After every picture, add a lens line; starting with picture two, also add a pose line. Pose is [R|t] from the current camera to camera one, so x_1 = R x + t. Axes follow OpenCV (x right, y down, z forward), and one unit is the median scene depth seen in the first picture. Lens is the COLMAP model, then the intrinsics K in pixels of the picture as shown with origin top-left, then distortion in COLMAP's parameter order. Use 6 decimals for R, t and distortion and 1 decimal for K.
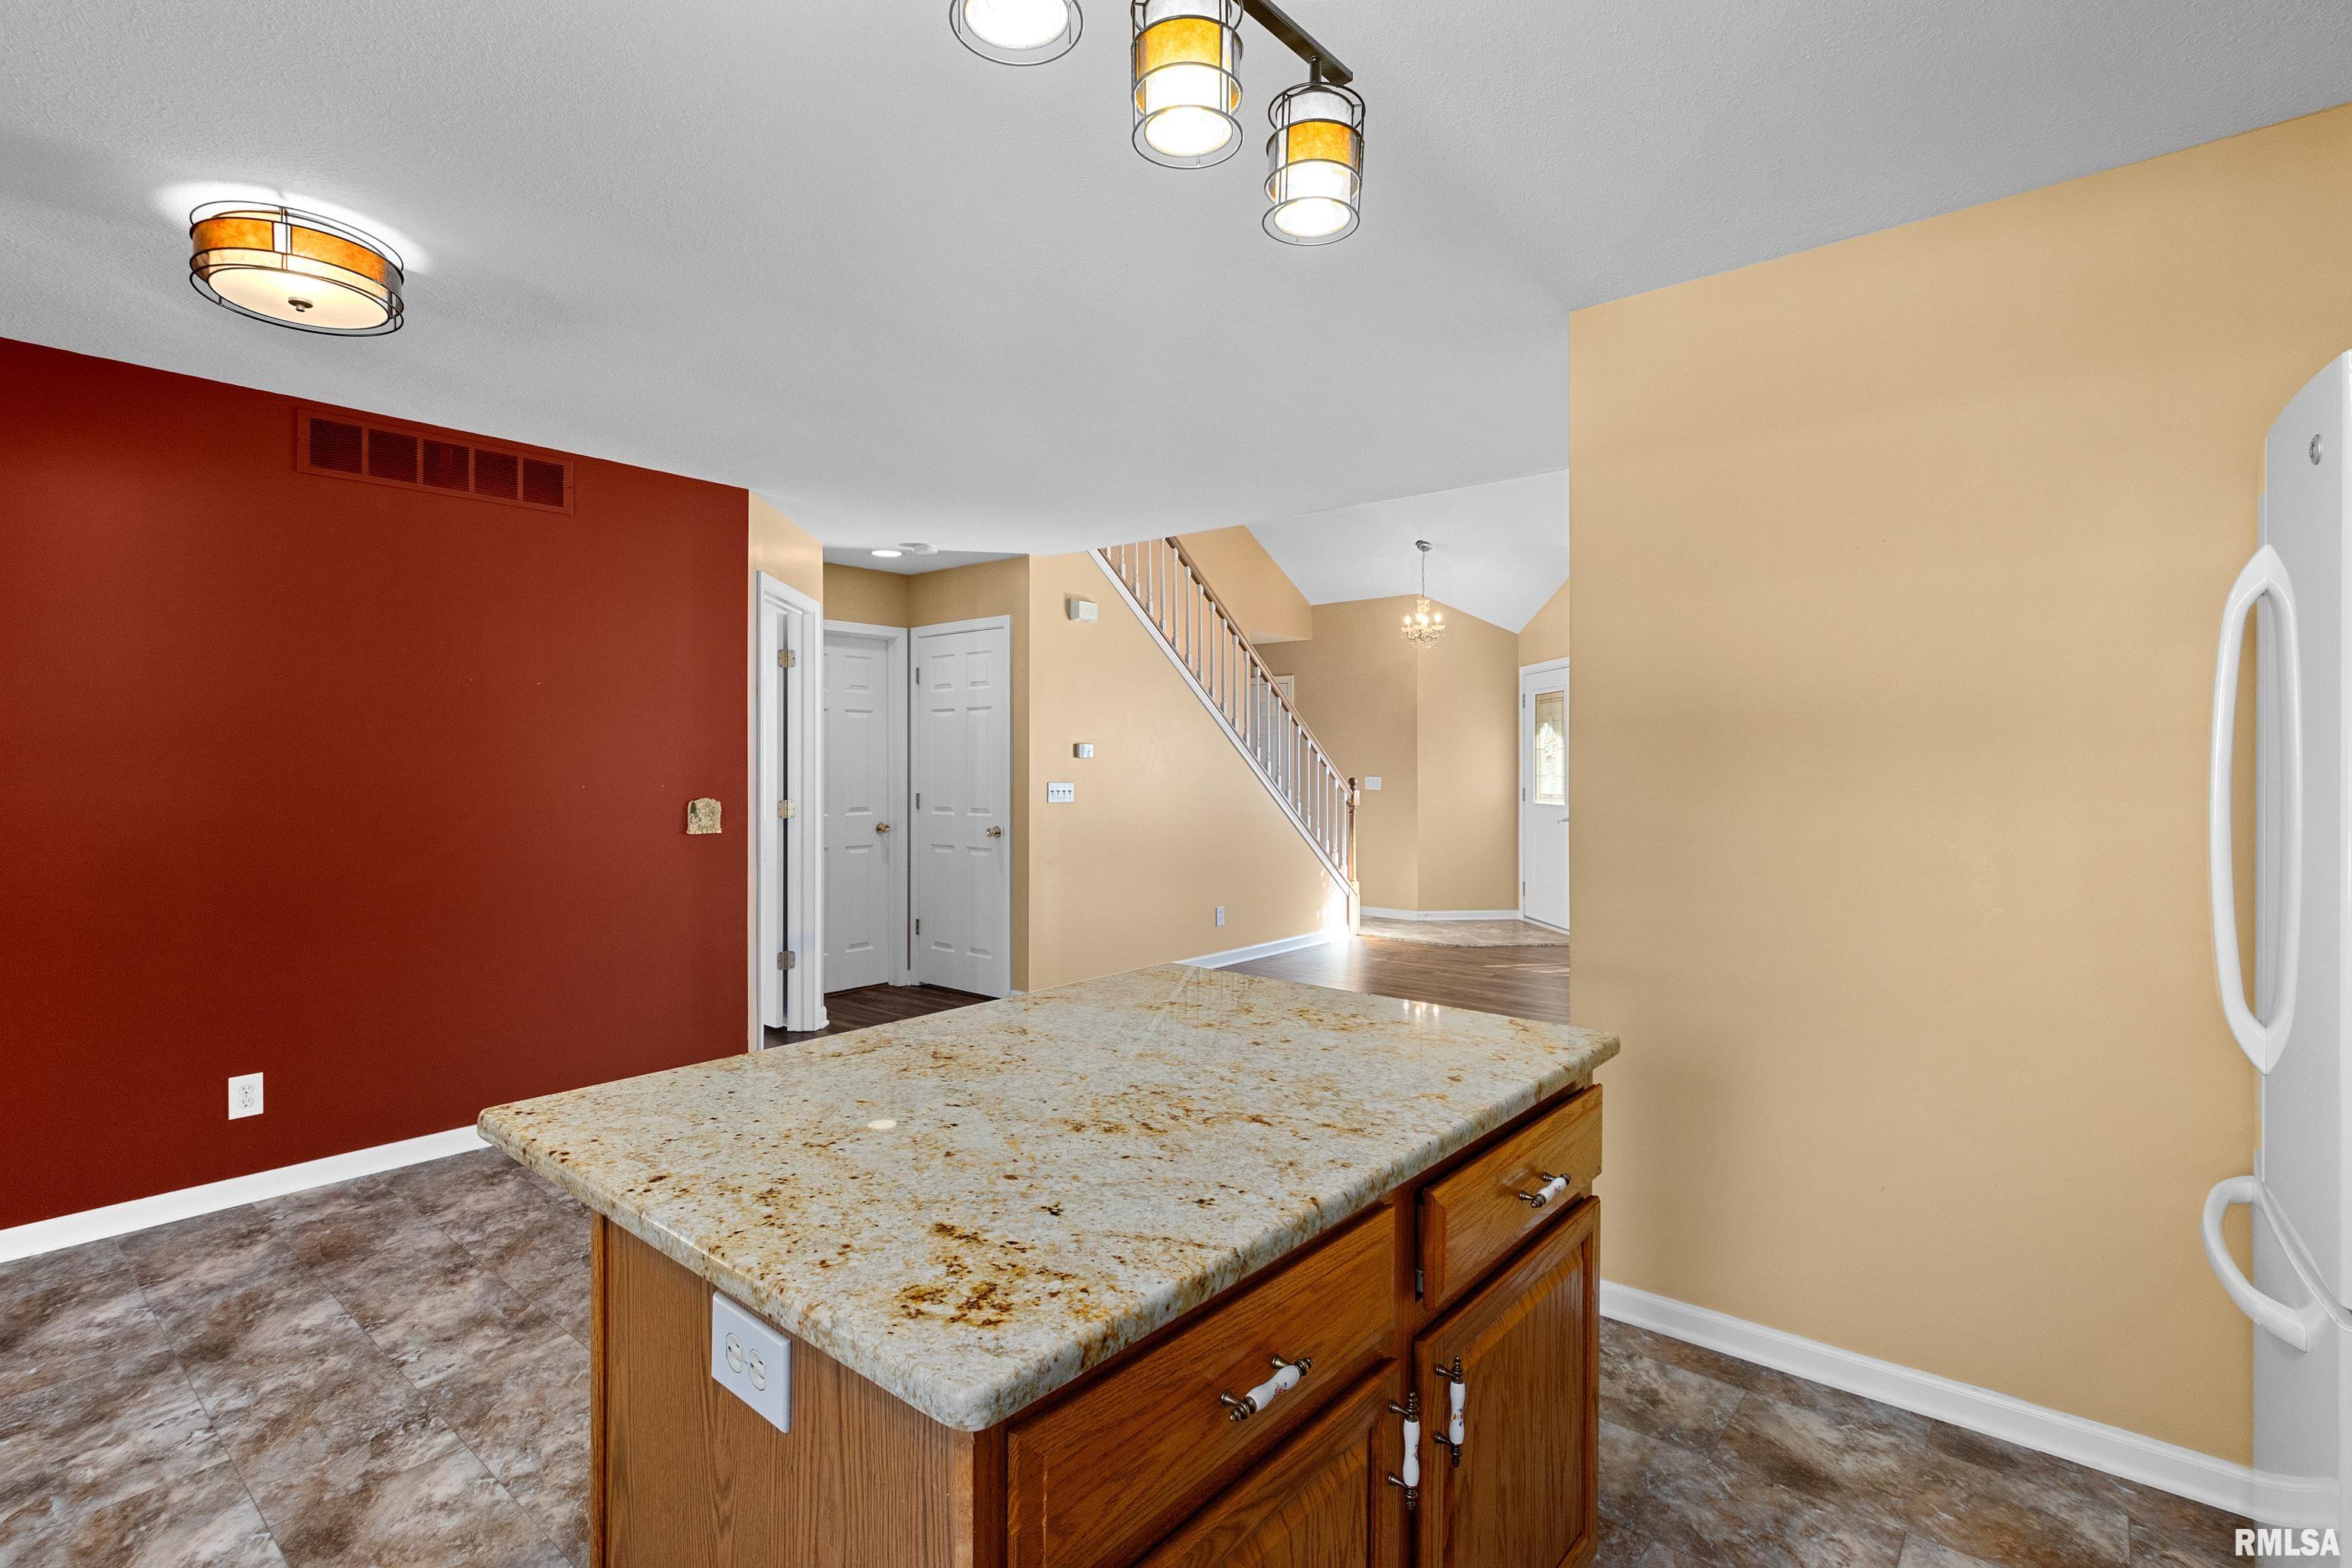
lens RADIAL K [[1102.4, 0, 1161.3], [0, 1102.4, 777.4], [0, 0, 1]] dist [0.002357, -0.002480]
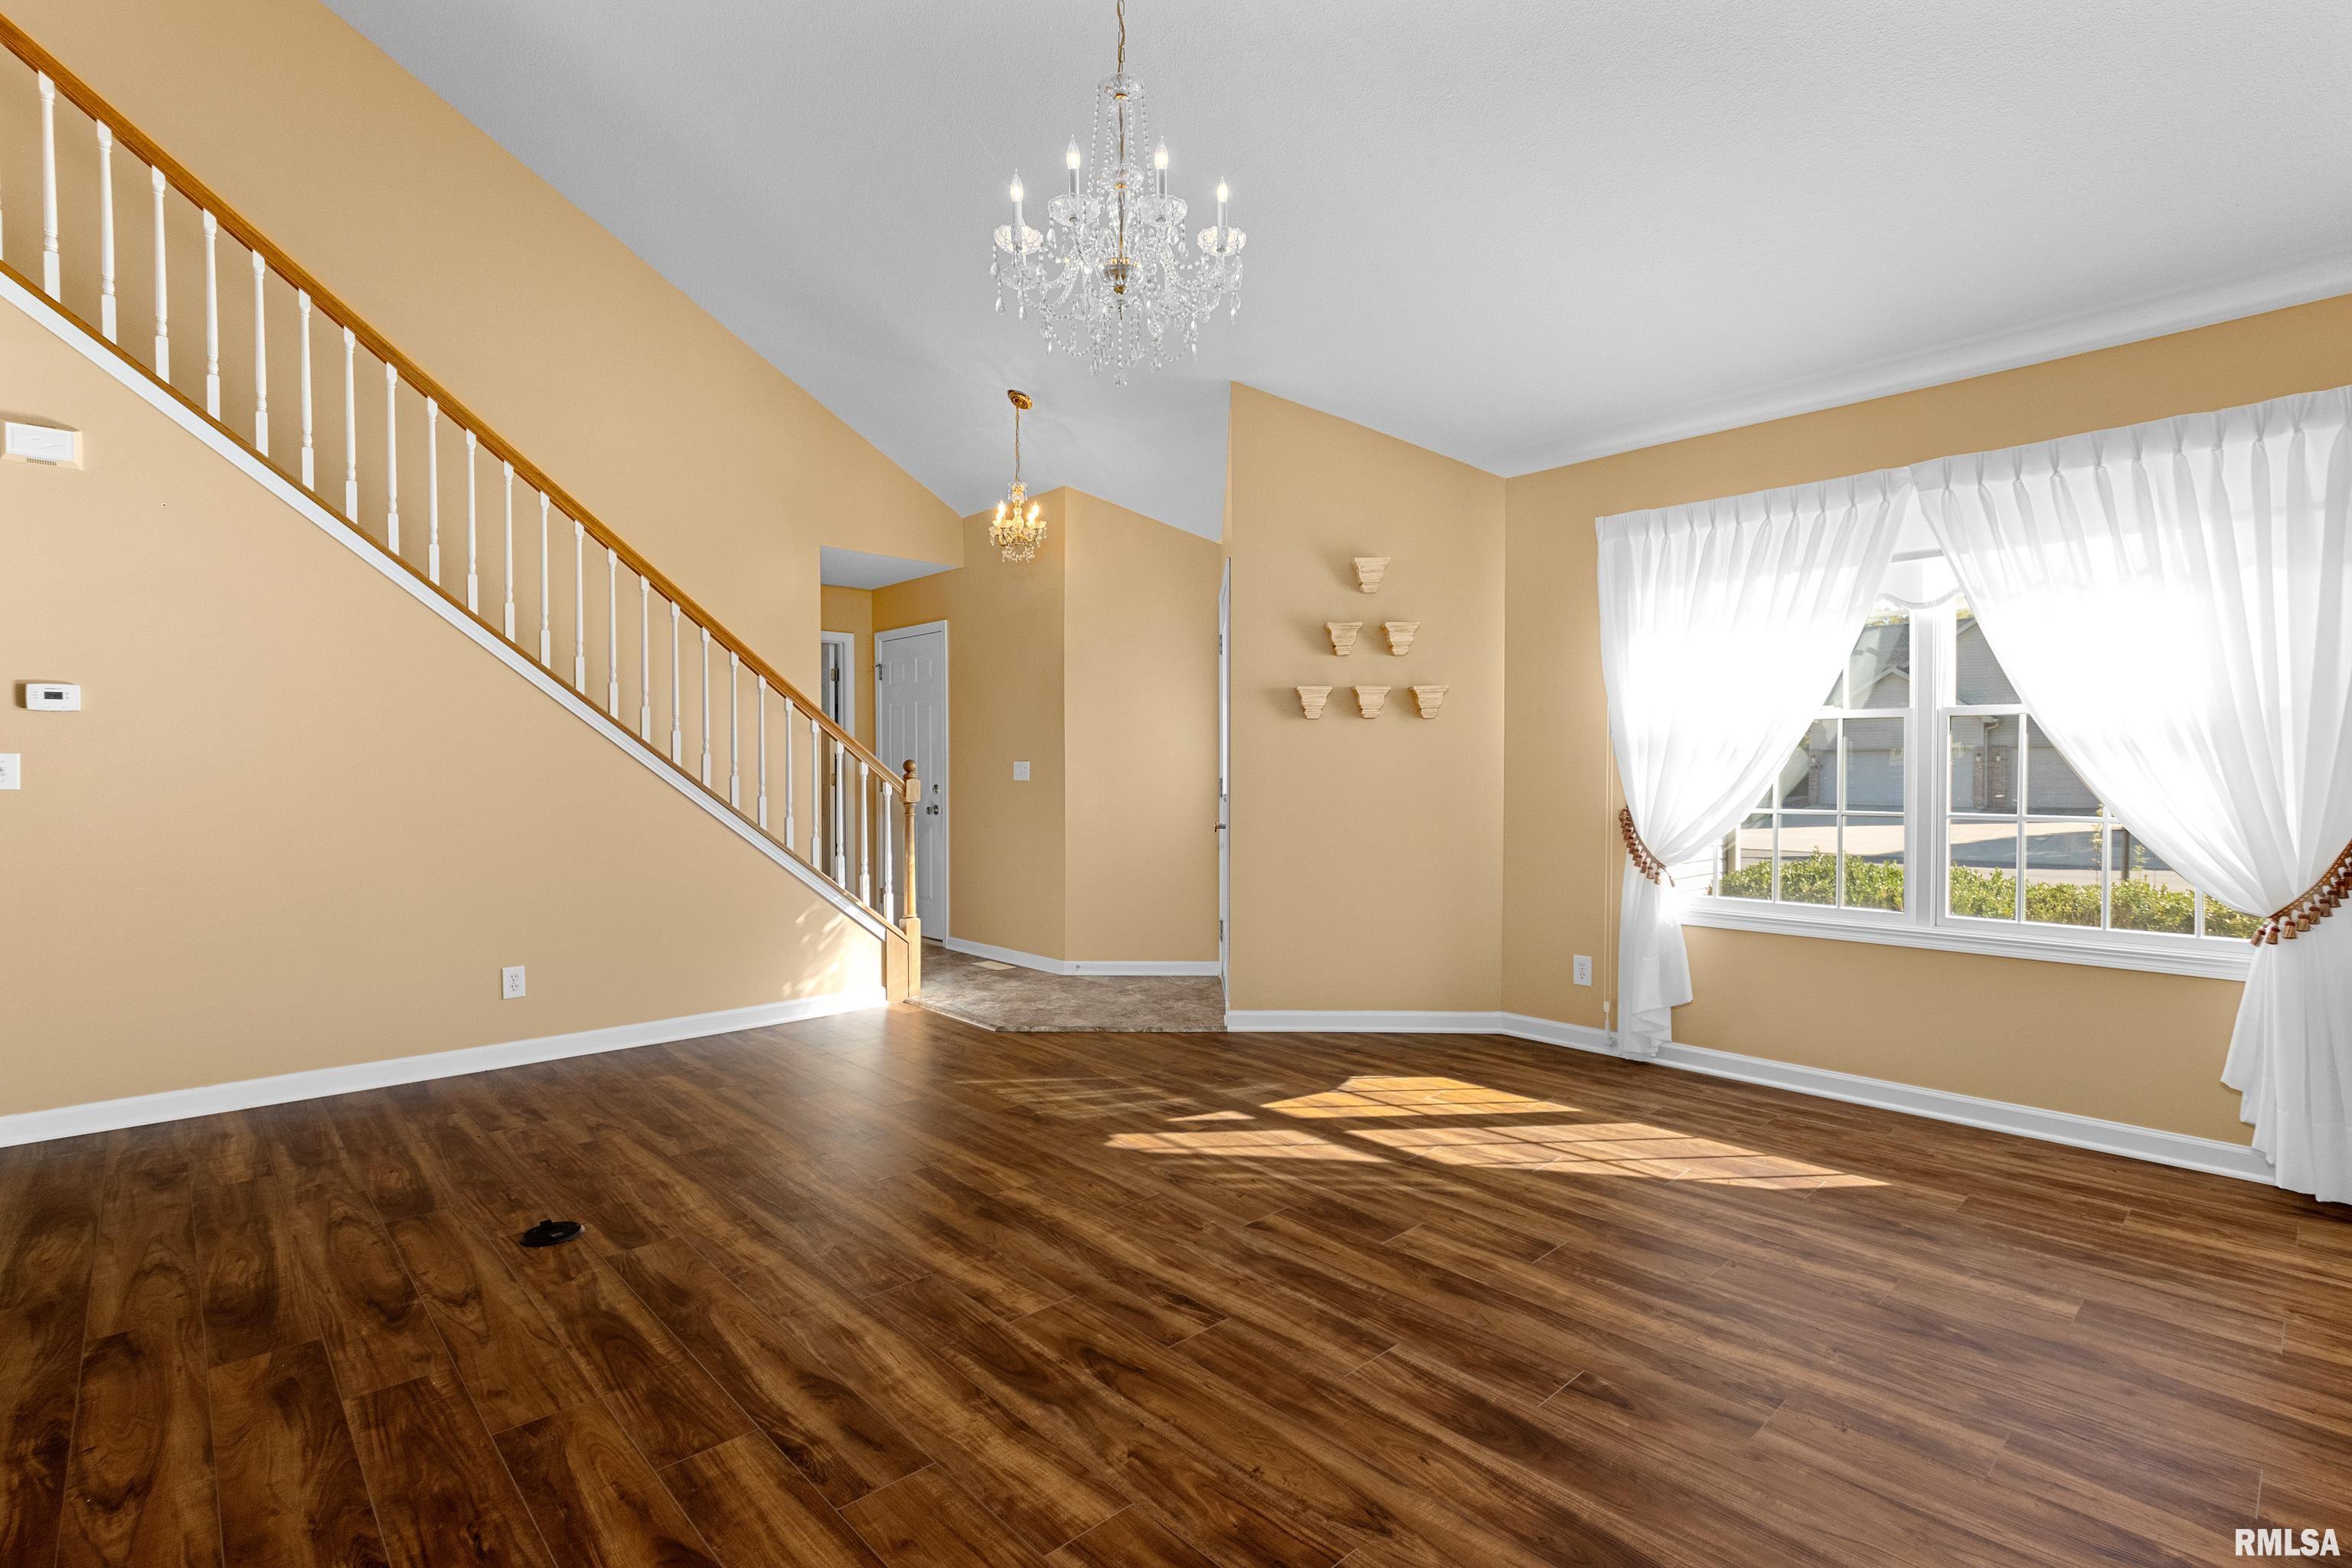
lens RADIAL K [[1102.4, 0, 1167.5], [0, 1102.4, 779.7], [0, 0, 1]] dist [0.002357, -0.002480]
pose [[0.992776, 0.000655, -0.119984, 1.432481], [-0.000730, 1.000000, -0.000581, 0.043765], [0.119984, 0.000665, 0.992776, 1.337900]]
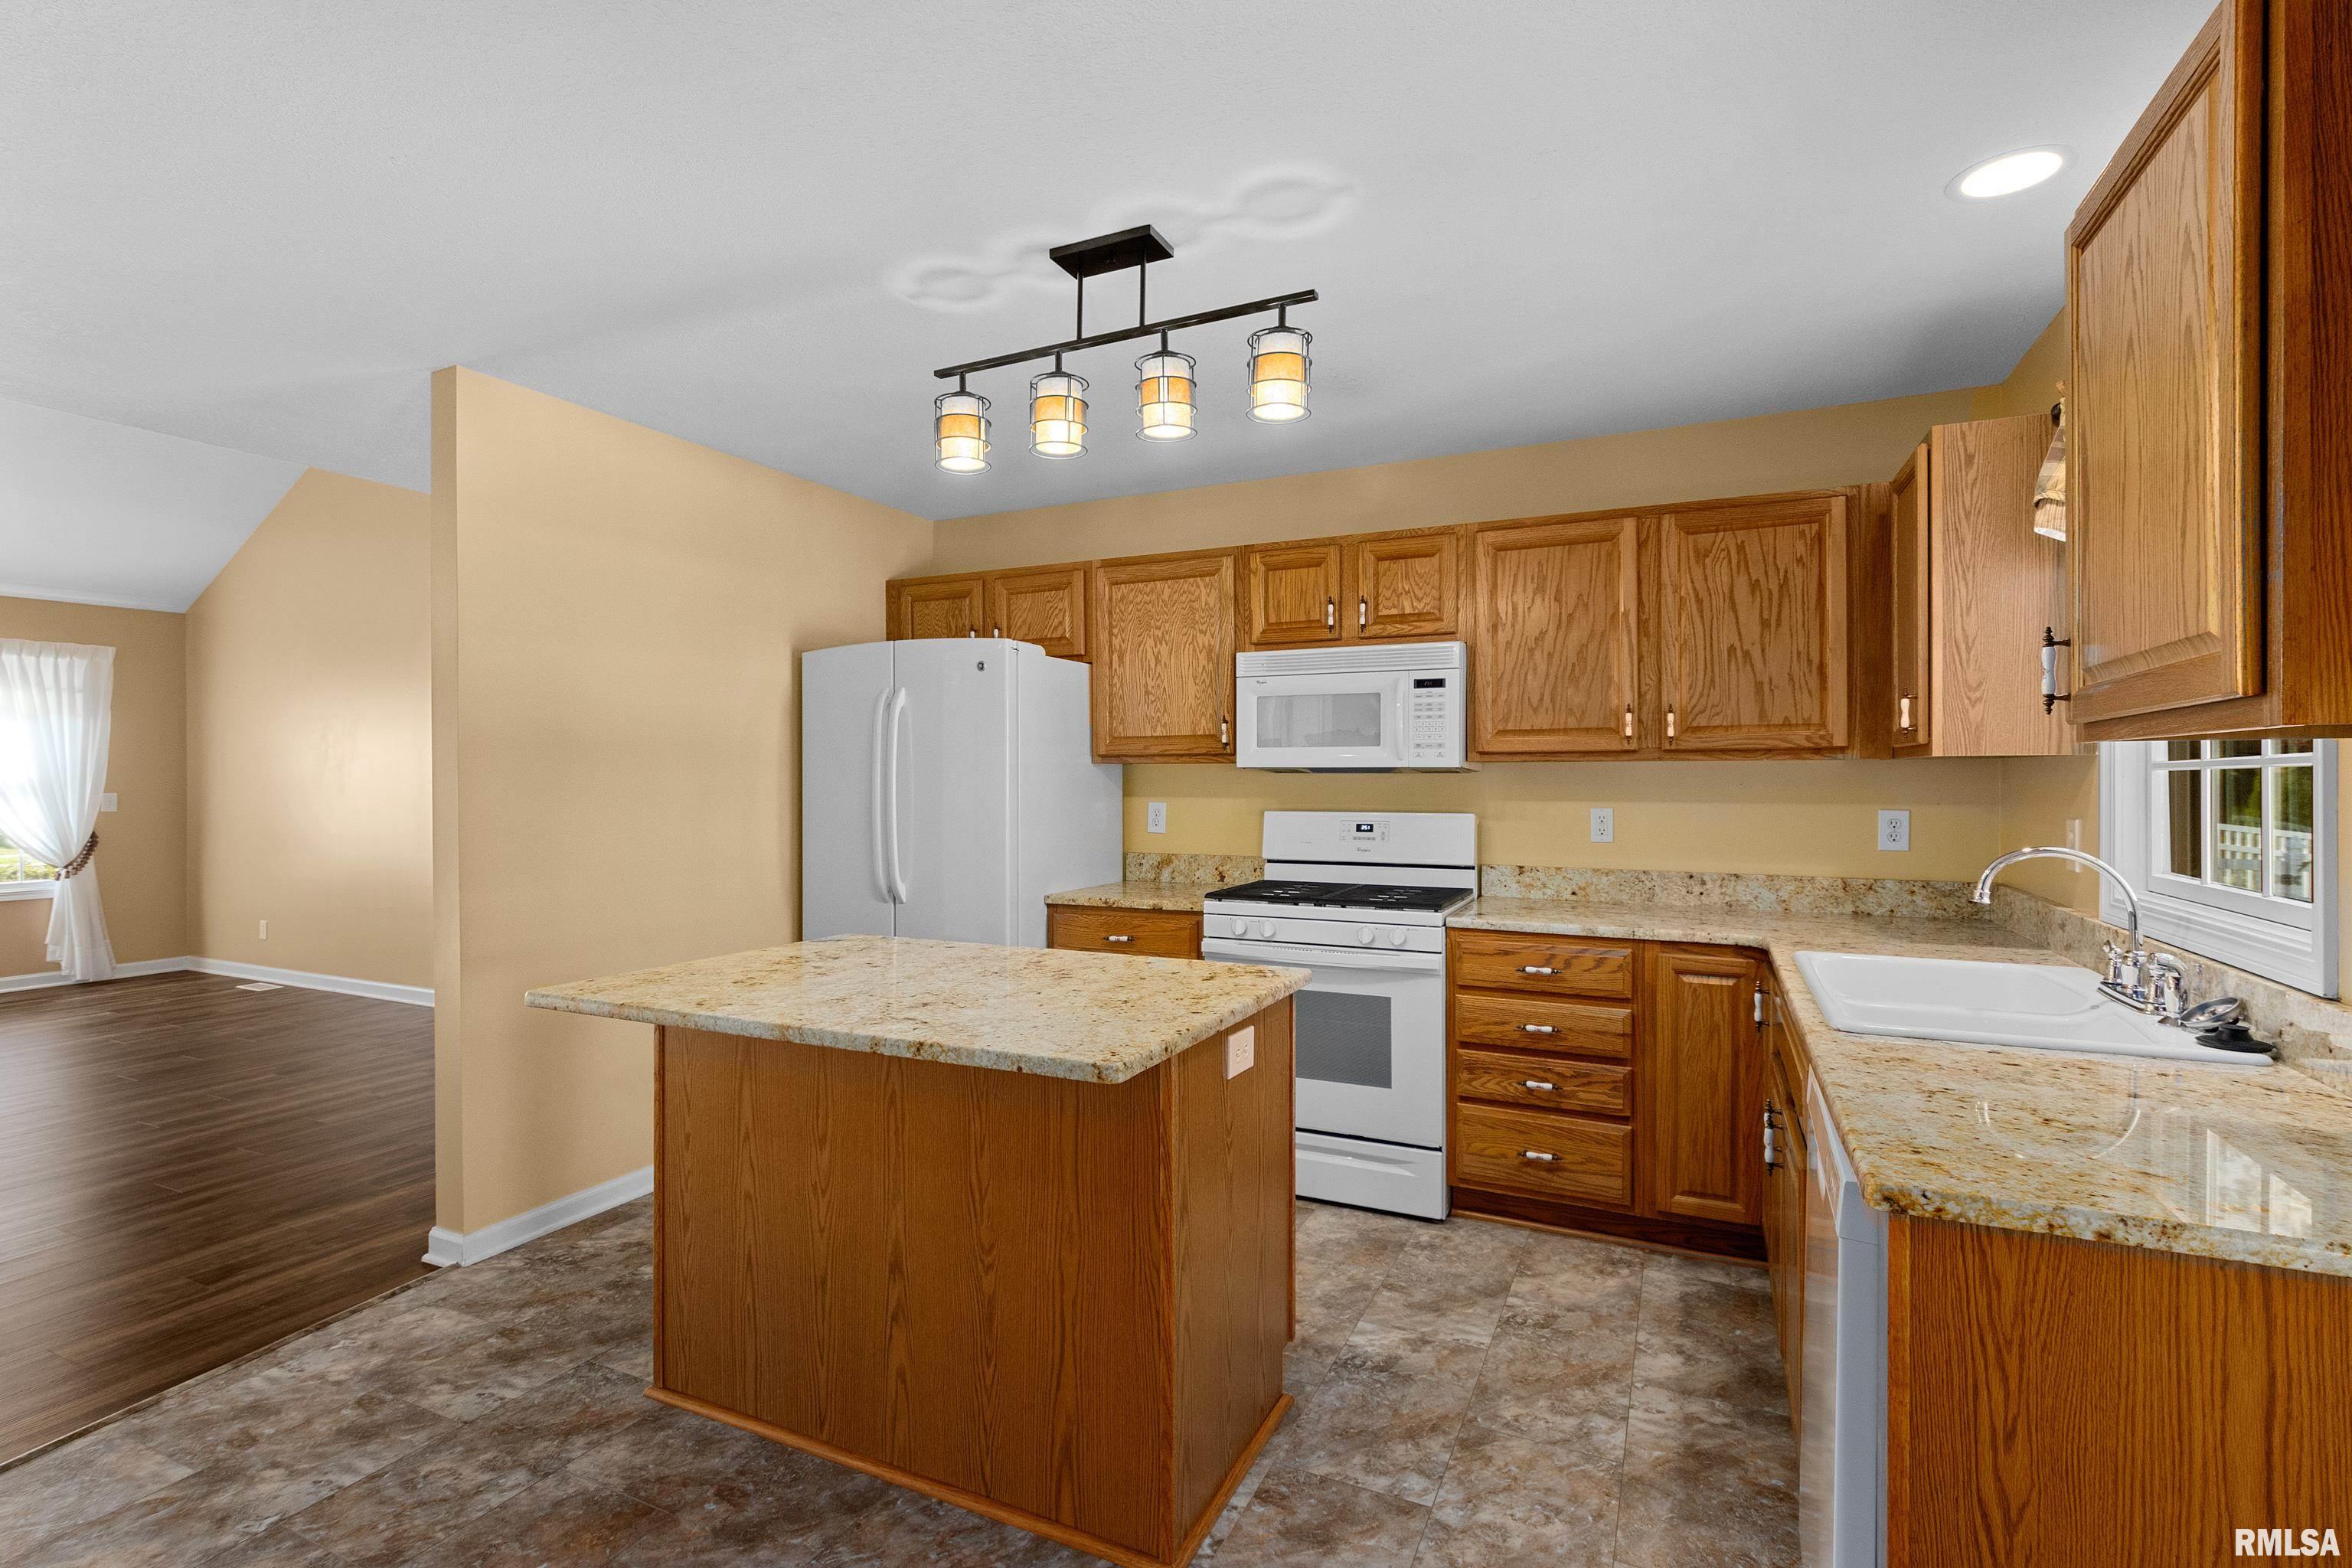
lens RADIAL K [[1102.4, 0, 1148.1], [0, 1102.4, 787.8], [0, 0, 1]] dist [0.002357, -0.002480]
pose [[-0.247213, -0.009033, 0.968919, -0.979802], [0.012555, 0.999843, 0.012525, -0.008602], [-0.968880, 0.015261, -0.247061, 0.689023]]
